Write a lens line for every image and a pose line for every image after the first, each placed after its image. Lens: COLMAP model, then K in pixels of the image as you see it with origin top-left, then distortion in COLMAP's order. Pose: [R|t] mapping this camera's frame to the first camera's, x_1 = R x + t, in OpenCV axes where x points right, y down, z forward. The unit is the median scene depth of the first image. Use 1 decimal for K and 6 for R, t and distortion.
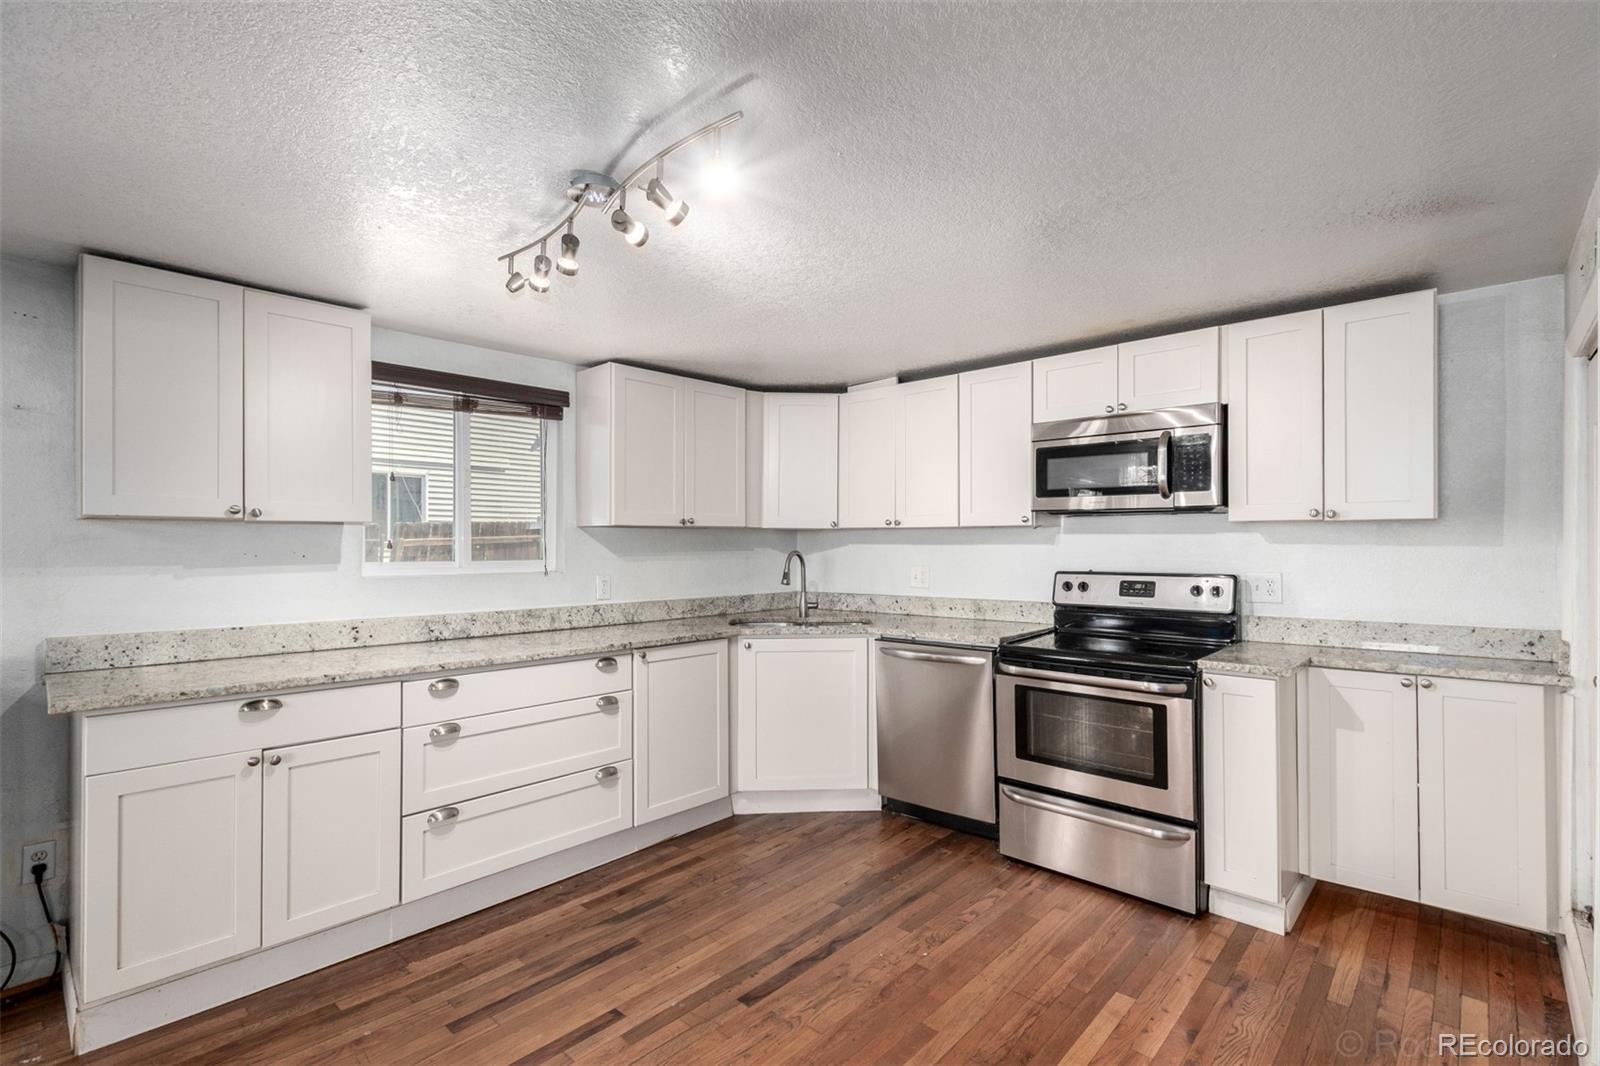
lens RADIAL K [[730.6, 0, 801.6], [0, 730.6, 540.7], [0, 0, 1]] dist [0.000336, -0.000122]
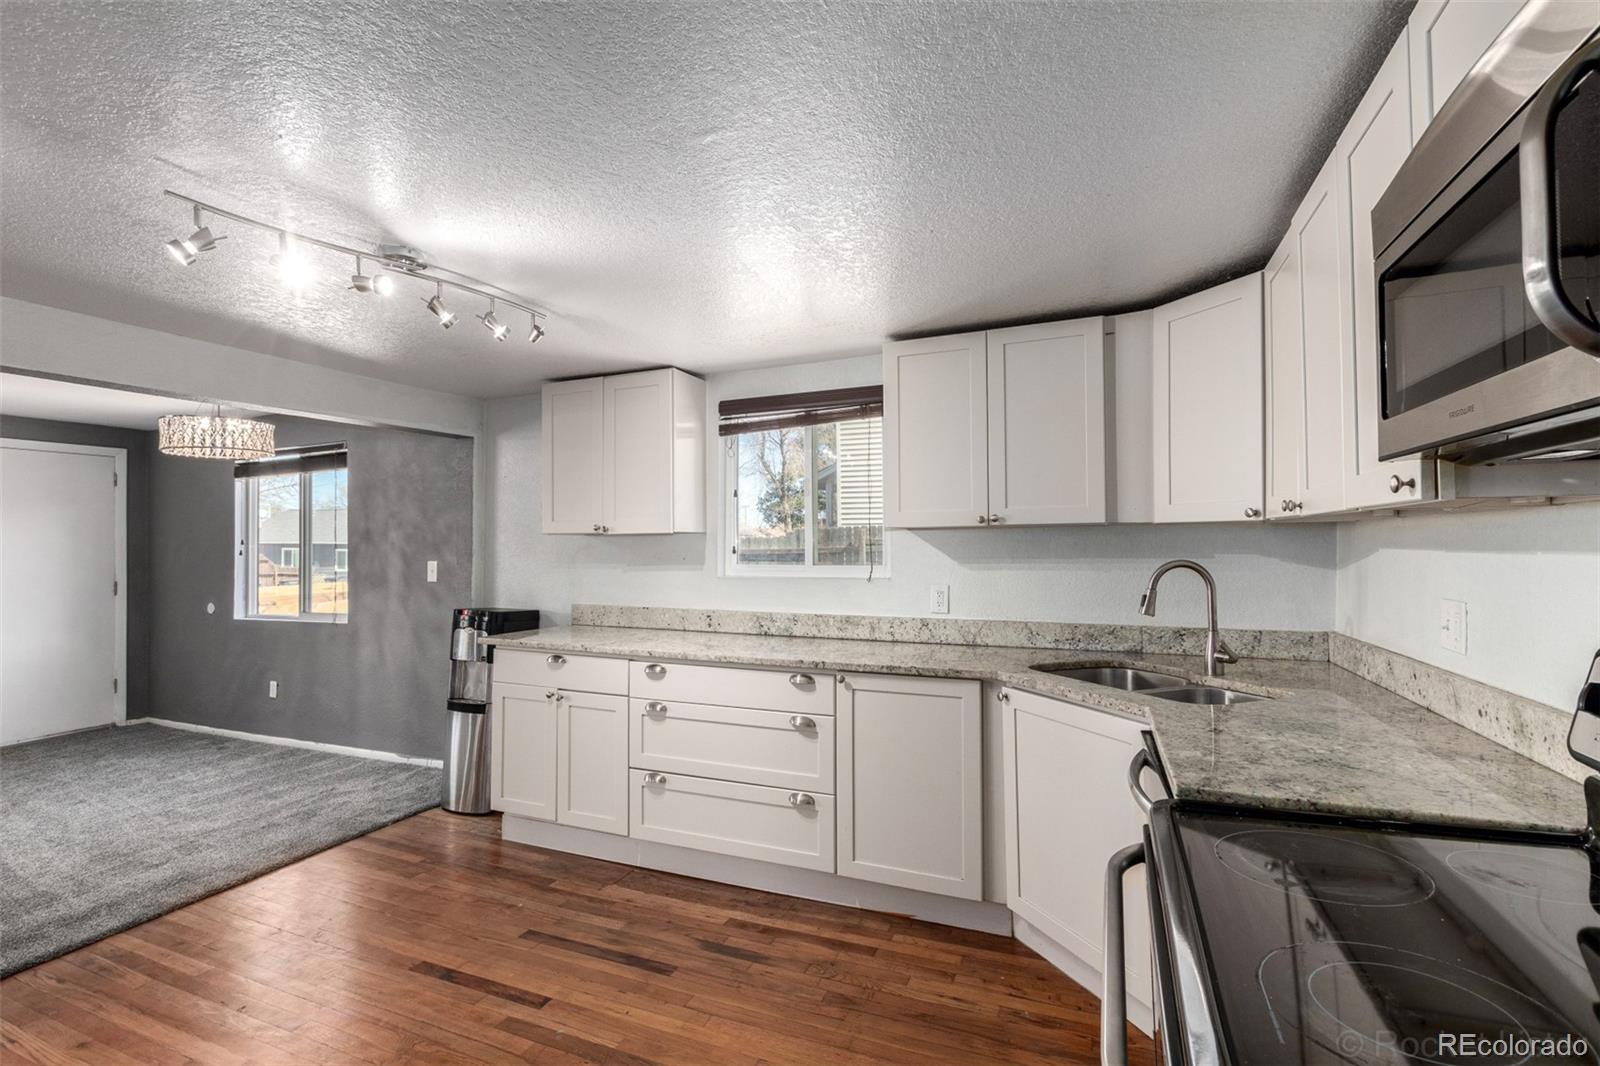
lens RADIAL K [[726.3, 0, 800.0], [0, 726.3, 533.0], [0, 0, 1]] dist [-0.000982, -0.000105]
pose [[0.344307, -0.018015, -0.938684, 0.692806], [0.010480, 0.999827, -0.015344, -0.003750], [0.938799, -0.004555, 0.344436, 0.797093]]
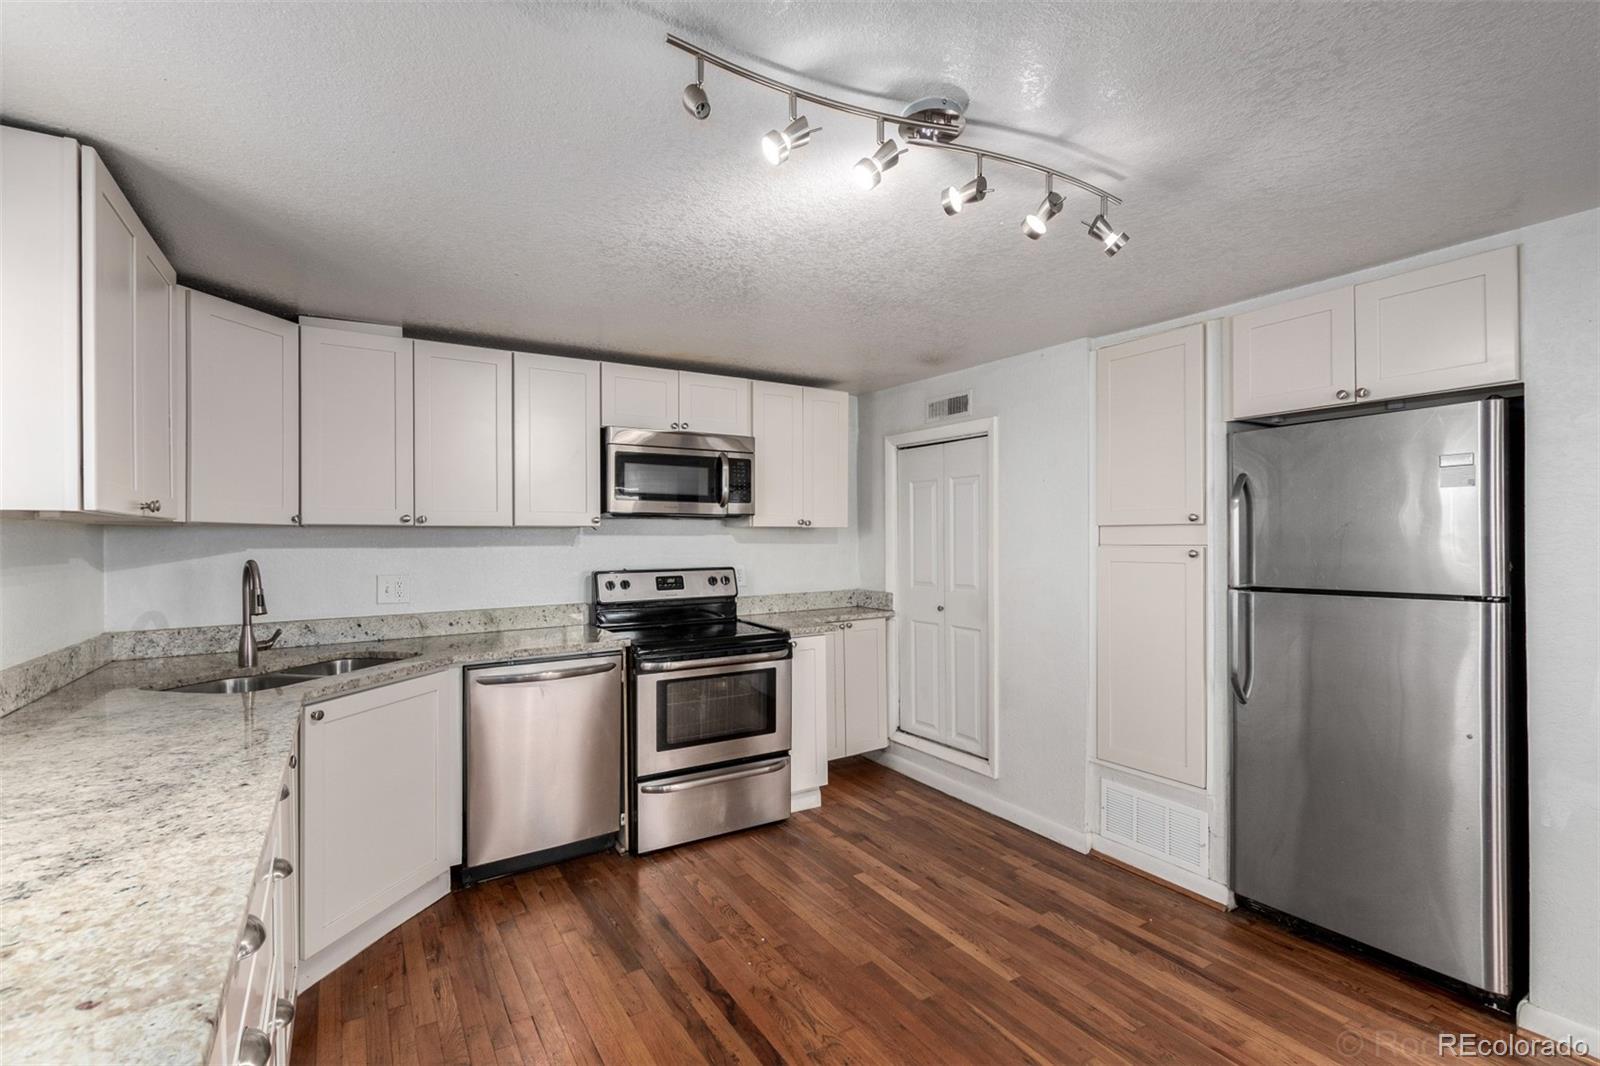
lens RADIAL K [[730.1, 0, 796.7], [0, 730.1, 539.2], [0, 0, 1]] dist [0.003324, -0.000197]
pose [[0.274493, -0.003439, 0.961583, -0.748254], [0.001497, 0.999994, 0.003149, -0.008469], [-0.961588, 0.000575, 0.274497, 0.608914]]
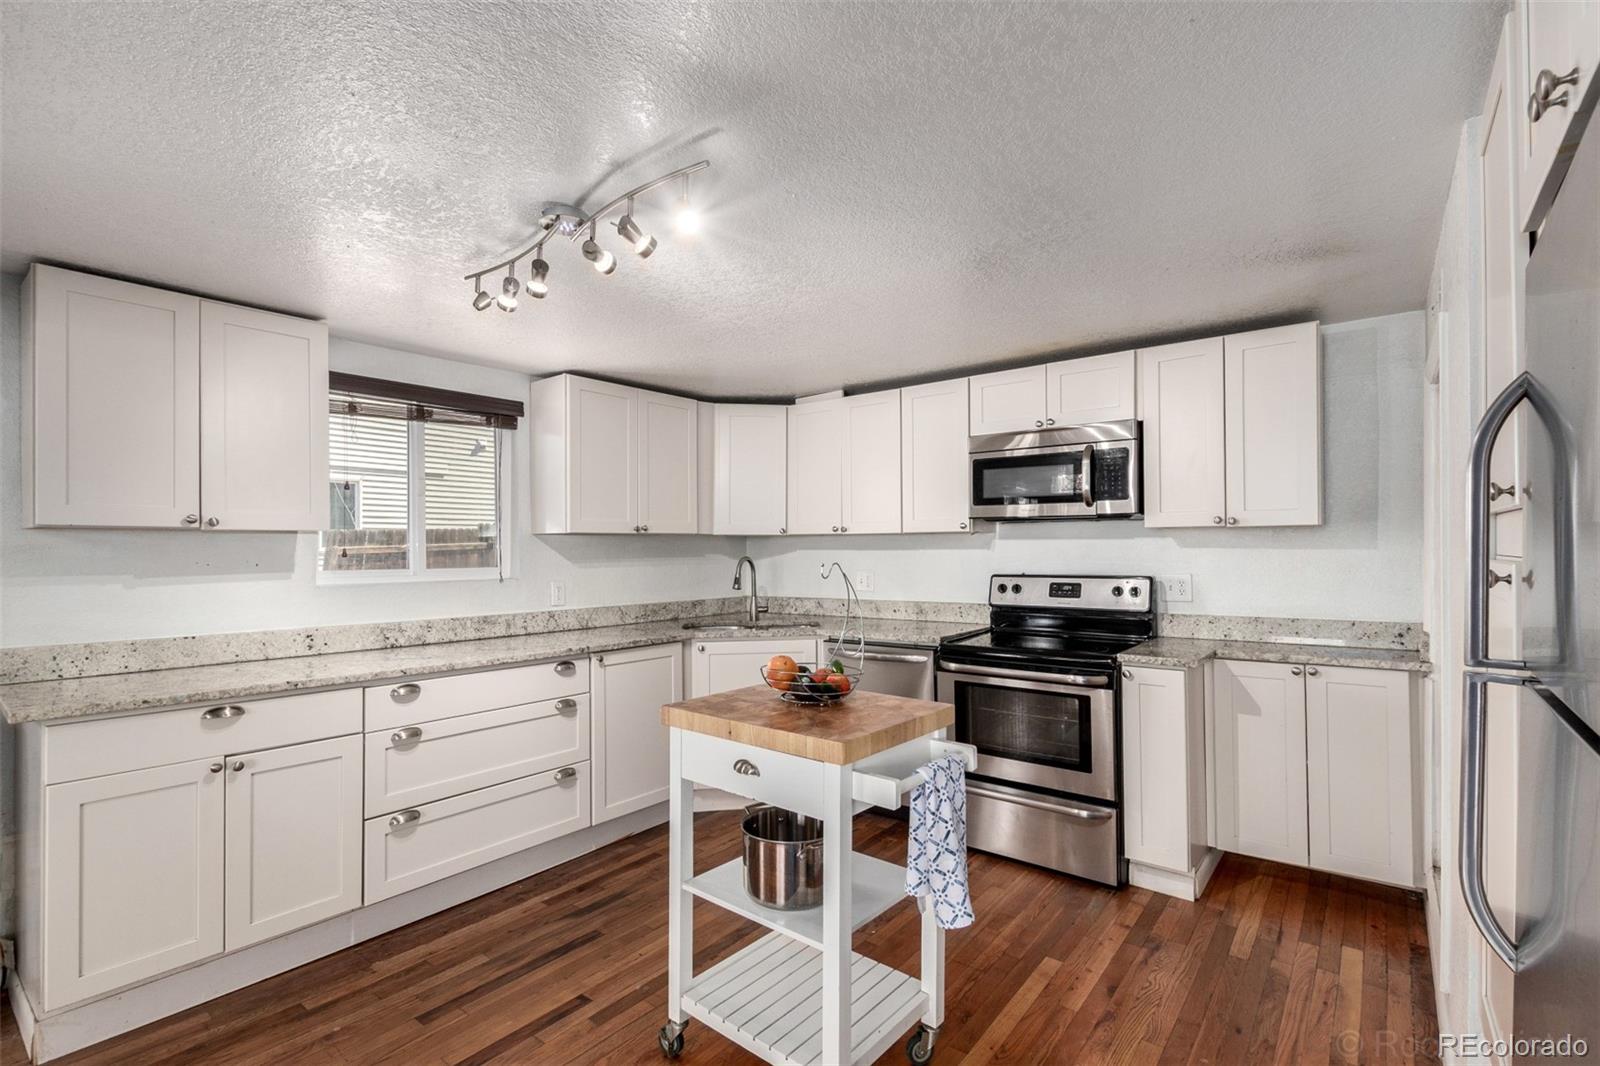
lens RADIAL K [[730.6, 0, 801.6], [0, 730.6, 540.7], [0, 0, 1]] dist [0.000336, -0.000122]
pose [[0.997042, -0.003859, 0.076759, -0.015064], [0.004449, 0.999962, -0.007517, -0.001051], [-0.076727, 0.007836, 0.997021, -0.060724]]
